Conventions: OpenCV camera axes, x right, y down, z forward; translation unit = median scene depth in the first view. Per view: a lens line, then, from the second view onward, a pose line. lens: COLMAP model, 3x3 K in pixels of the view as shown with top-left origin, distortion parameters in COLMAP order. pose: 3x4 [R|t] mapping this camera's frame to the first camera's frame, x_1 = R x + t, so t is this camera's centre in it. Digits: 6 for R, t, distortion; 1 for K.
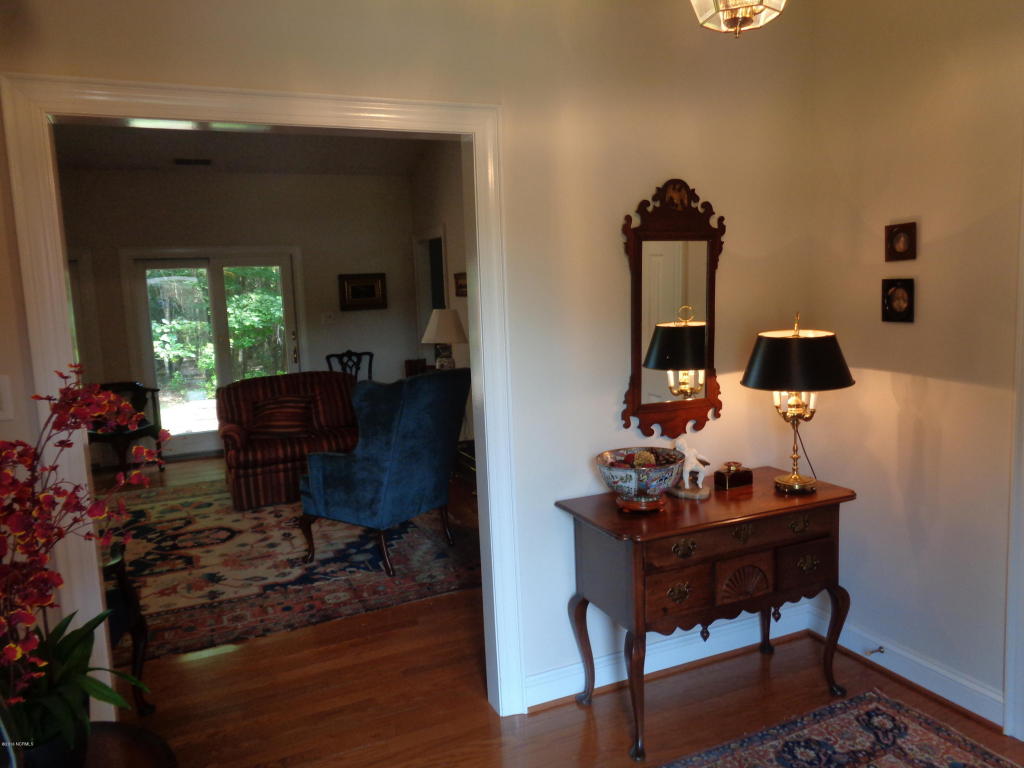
lens RADIAL K [[765.9, 0, 512.0], [0, 765.9, 384.0], [0, 0, 1]] dist [0.003492, -0.000566]
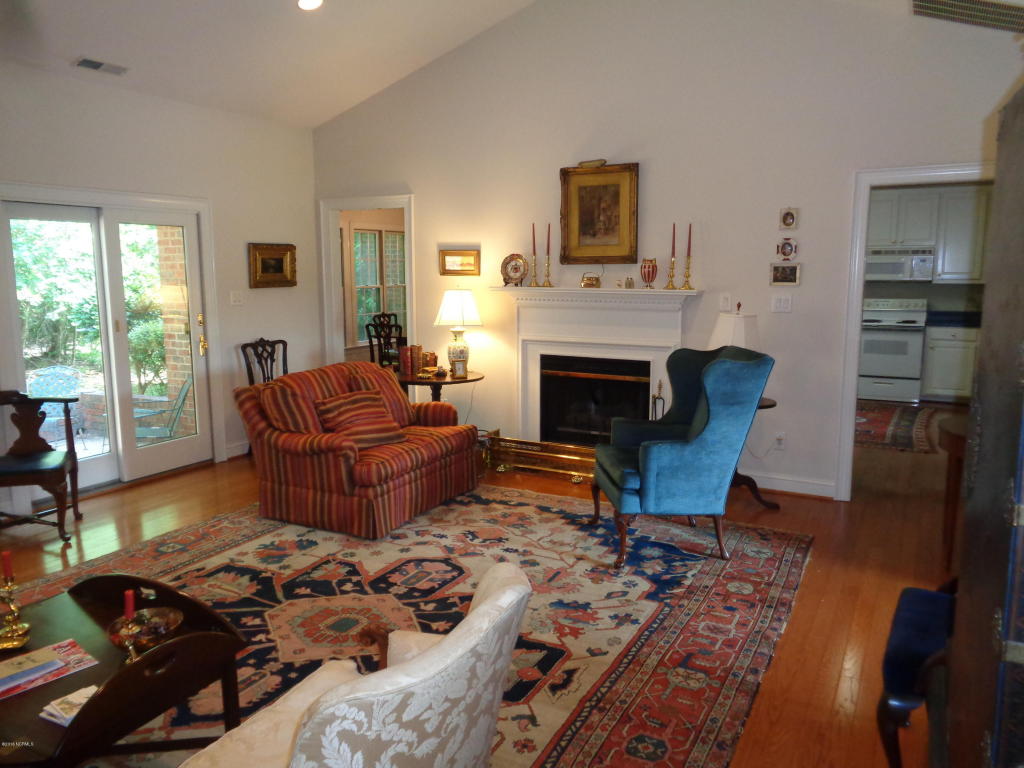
lens RADIAL K [[765.9, 0, 512.0], [0, 765.9, 384.0], [0, 0, 1]] dist [0.003492, -0.000566]
pose [[0.792107, -0.052070, 0.608157, -0.773420], [0.045349, 0.998621, 0.026435, -0.008508], [-0.608695, 0.006640, 0.793376, 0.318459]]
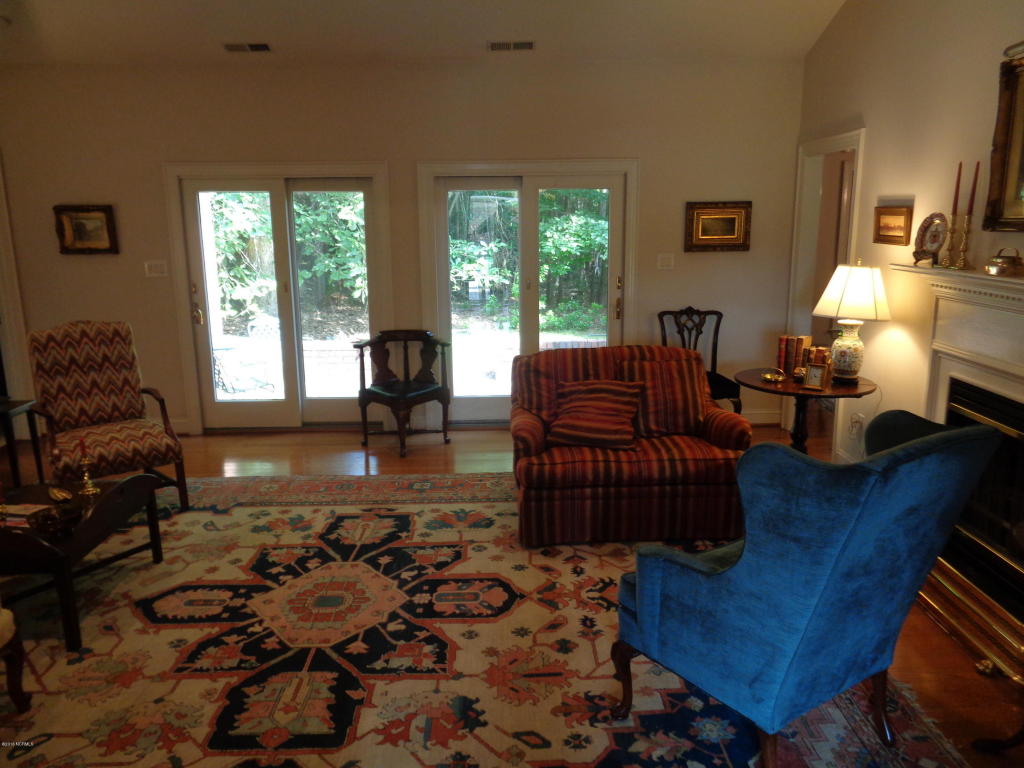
lens RADIAL K [[765.9, 0, 512.0], [0, 765.9, 384.0], [0, 0, 1]] dist [0.003492, -0.000566]
pose [[0.919239, 0.115667, -0.376326, -0.131335], [-0.077220, 0.990273, 0.115747, -0.066423], [0.386053, -0.077339, 0.919229, 0.393648]]
